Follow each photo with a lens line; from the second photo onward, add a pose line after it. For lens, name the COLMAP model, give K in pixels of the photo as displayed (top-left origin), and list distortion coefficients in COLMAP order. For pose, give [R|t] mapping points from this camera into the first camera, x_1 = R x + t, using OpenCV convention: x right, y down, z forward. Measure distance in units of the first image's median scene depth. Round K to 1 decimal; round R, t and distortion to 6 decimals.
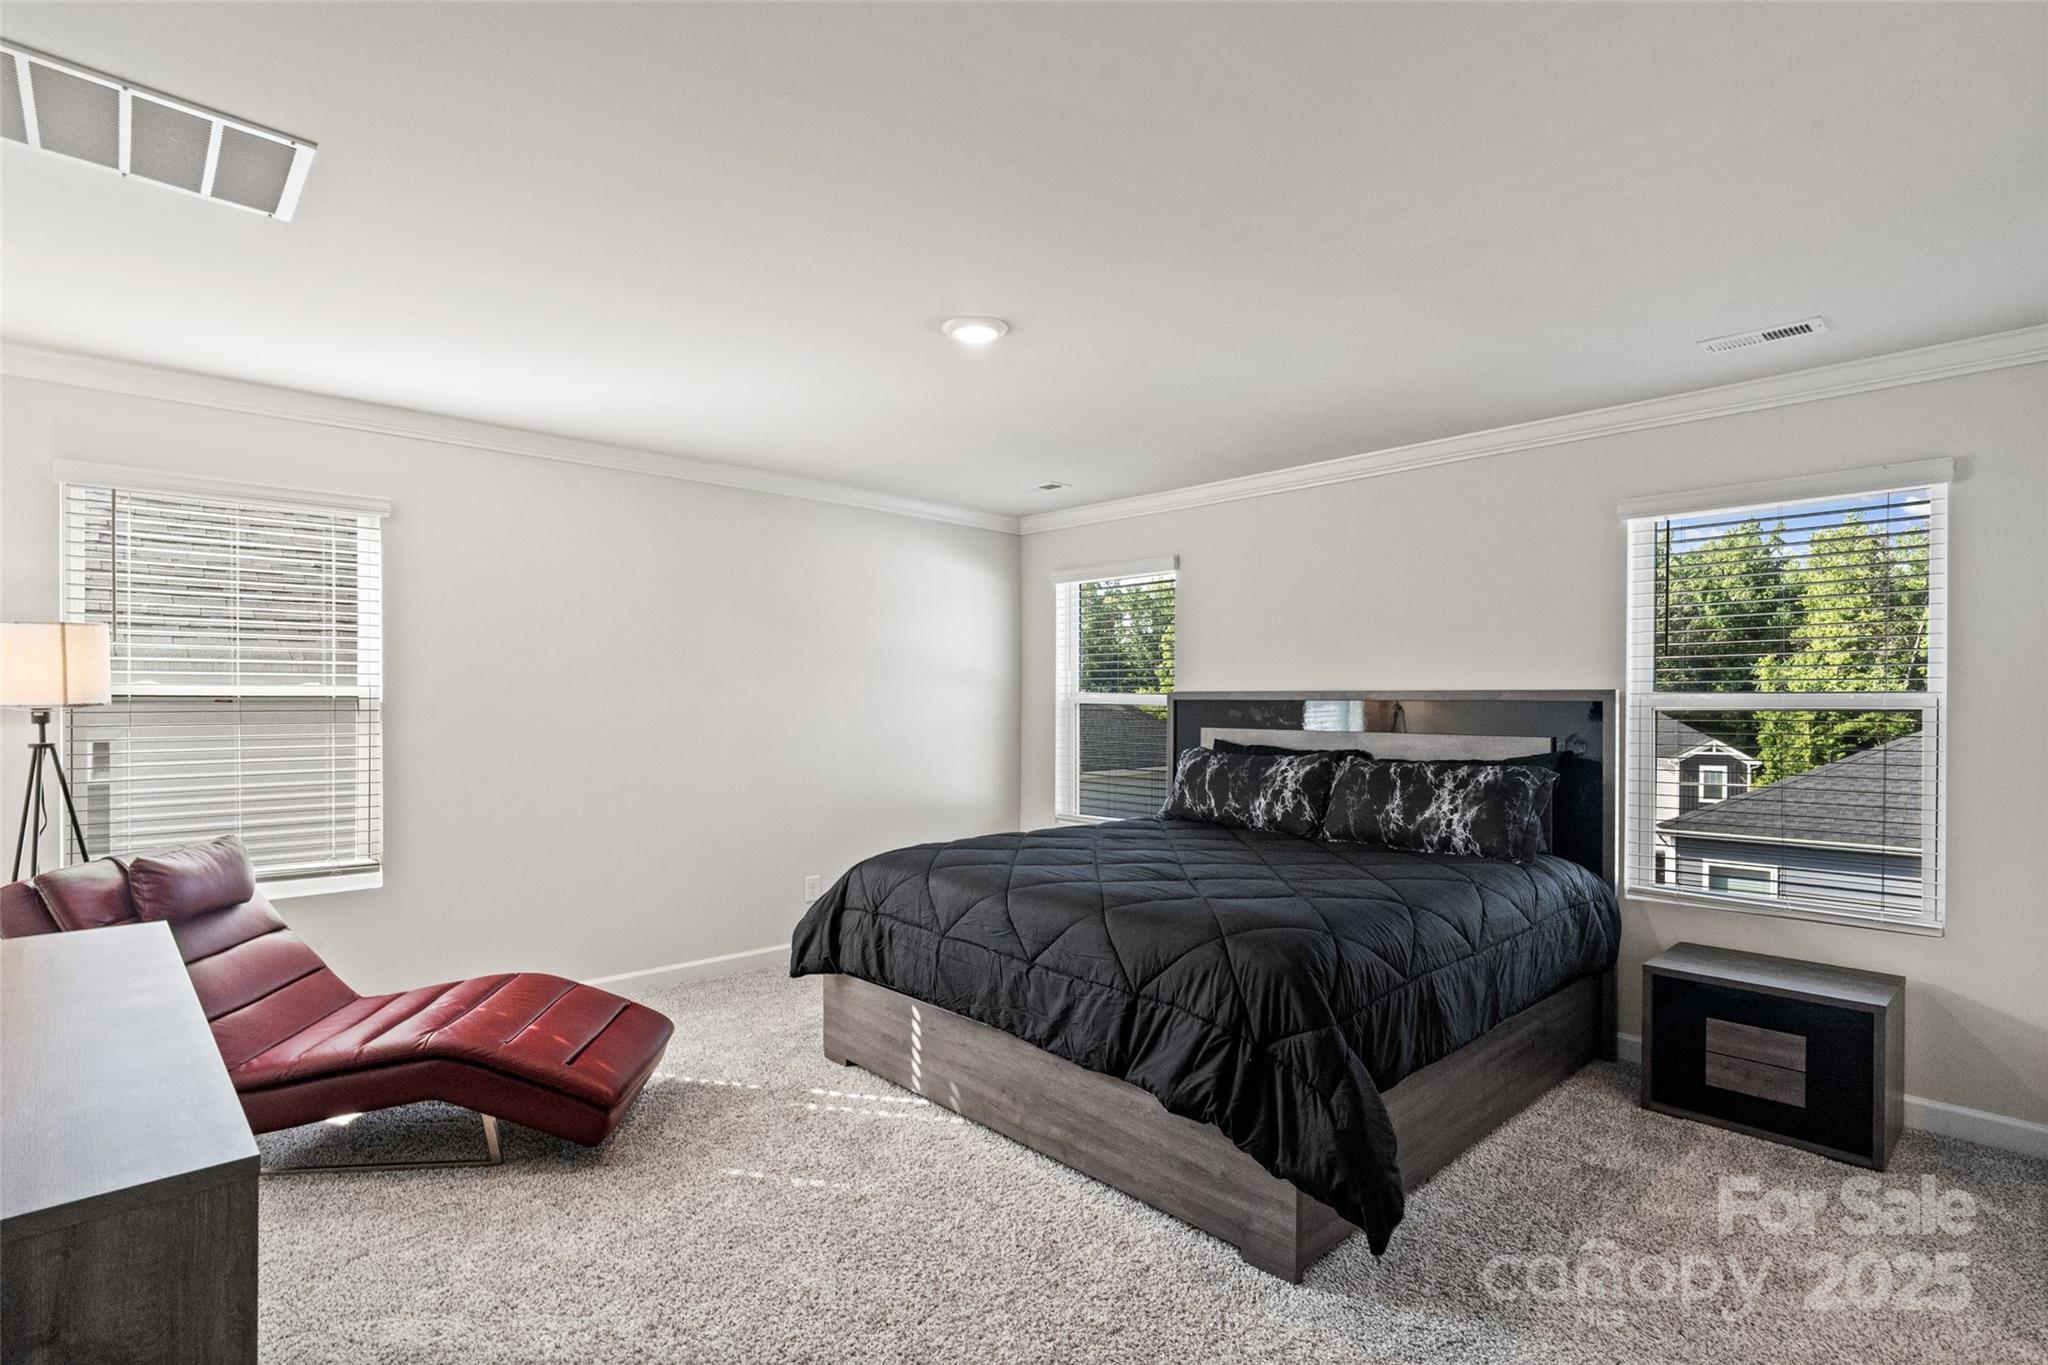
lens RADIAL K [[998.8, 0, 1018.1], [0, 998.8, 673.7], [0, 0, 1]] dist [-0.001590, 0.001950]
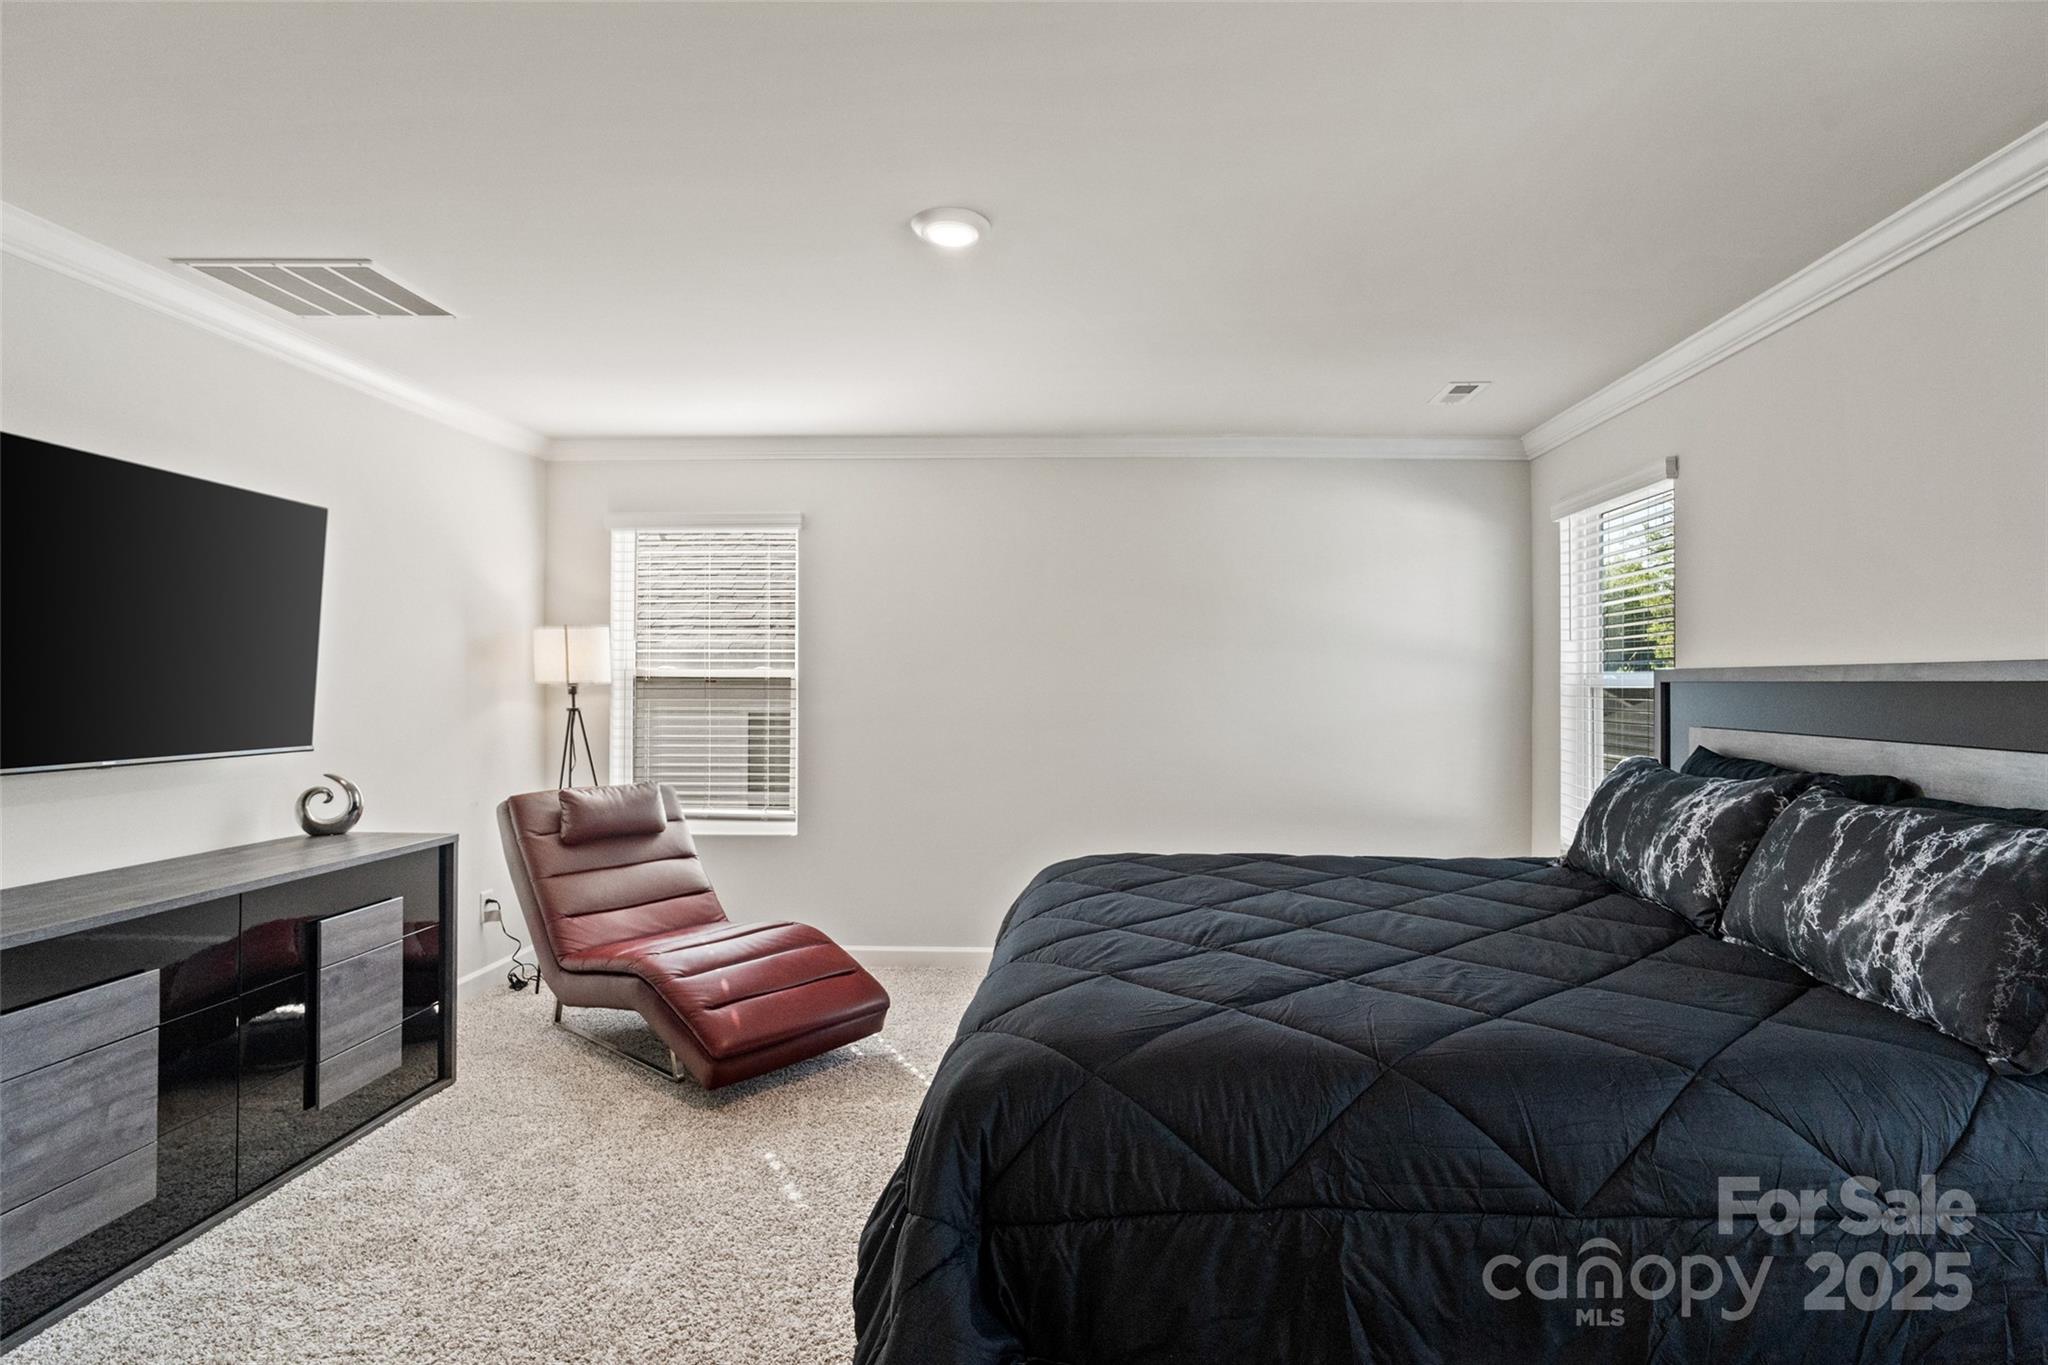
lens RADIAL K [[1015.0, 0, 1065.0], [0, 1015.0, 659.4], [0, 0, 1]] dist [0.000449, 0.001175]
pose [[0.704740, -0.015038, -0.709306, 0.486220], [0.013655, 0.999878, -0.007631, 0.015958], [0.709334, -0.004308, 0.704860, 0.382438]]
